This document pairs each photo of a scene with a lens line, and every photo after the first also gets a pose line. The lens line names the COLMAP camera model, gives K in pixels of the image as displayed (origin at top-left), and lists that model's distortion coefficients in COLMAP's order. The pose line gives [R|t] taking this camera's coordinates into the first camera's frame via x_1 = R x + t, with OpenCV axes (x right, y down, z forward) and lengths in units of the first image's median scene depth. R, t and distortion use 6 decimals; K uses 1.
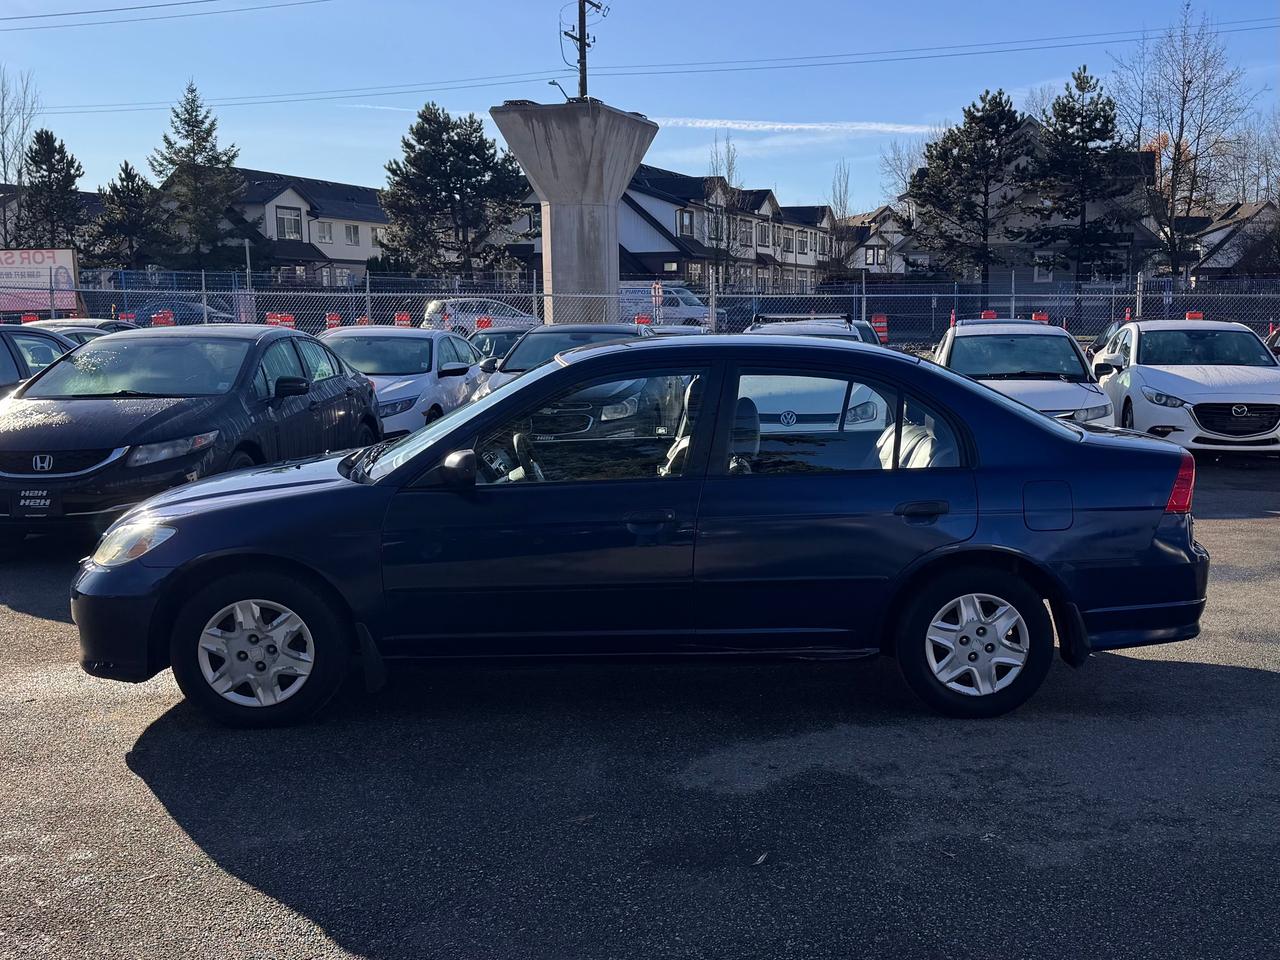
lens RADIAL K [[903.1, 0, 640.0], [0, 903.1, 480.0], [0, 0, 1]] dist [-0.003170, -0.006245]
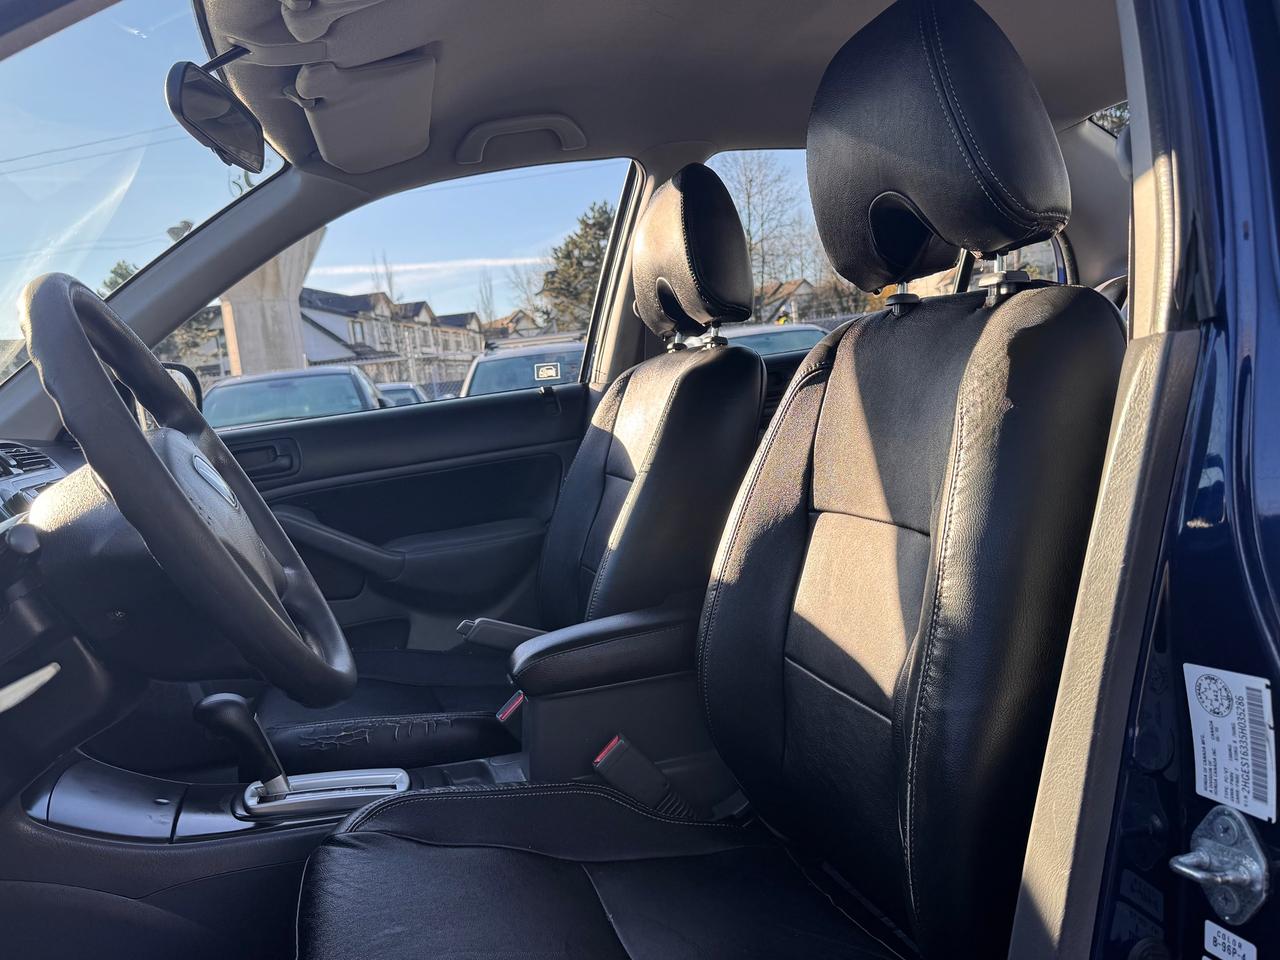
lens RADIAL K [[1059.6, 0, 638.3], [0, 1059.6, 449.5], [0, 0, 1]] dist [-0.004801, -0.007043]
pose [[0.960297, -0.123752, 0.250029, 0.037376], [0.142011, 0.988263, -0.056289, -0.005947], [-0.240129, 0.089561, 0.966601, -0.395468]]
